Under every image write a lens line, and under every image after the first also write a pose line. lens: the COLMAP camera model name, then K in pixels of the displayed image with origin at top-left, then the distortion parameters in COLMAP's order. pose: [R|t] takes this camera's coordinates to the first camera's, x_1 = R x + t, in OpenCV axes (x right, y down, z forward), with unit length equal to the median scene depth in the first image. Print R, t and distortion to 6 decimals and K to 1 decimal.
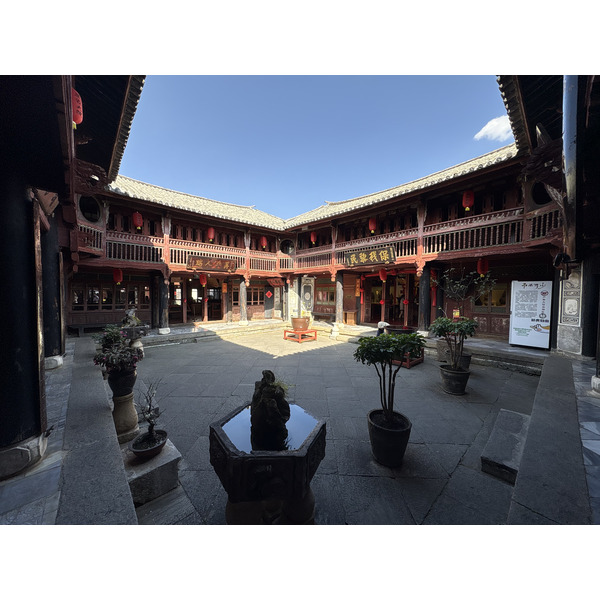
lens RADIAL K [[238.5, 0, 300.7], [0, 238.5, 298.8], [0, 0, 1]] dist [0.000513, 0.000040]
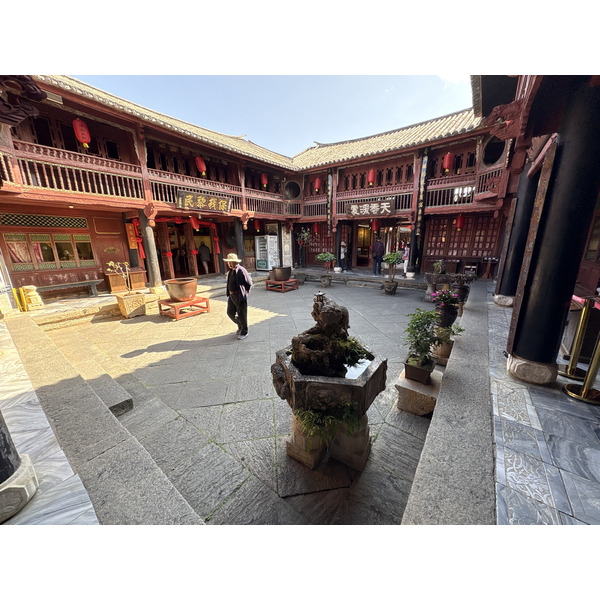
lens RADIAL K [[238.5, 0, 300.7], [0, 238.5, 298.8], [0, 0, 1]] dist [0.000513, 0.000040]
pose [[-0.185894, -0.230405, 0.955174, -0.748588], [0.035901, 0.969876, 0.240938, -0.024750], [-0.981914, 0.079080, -0.172023, 0.833368]]
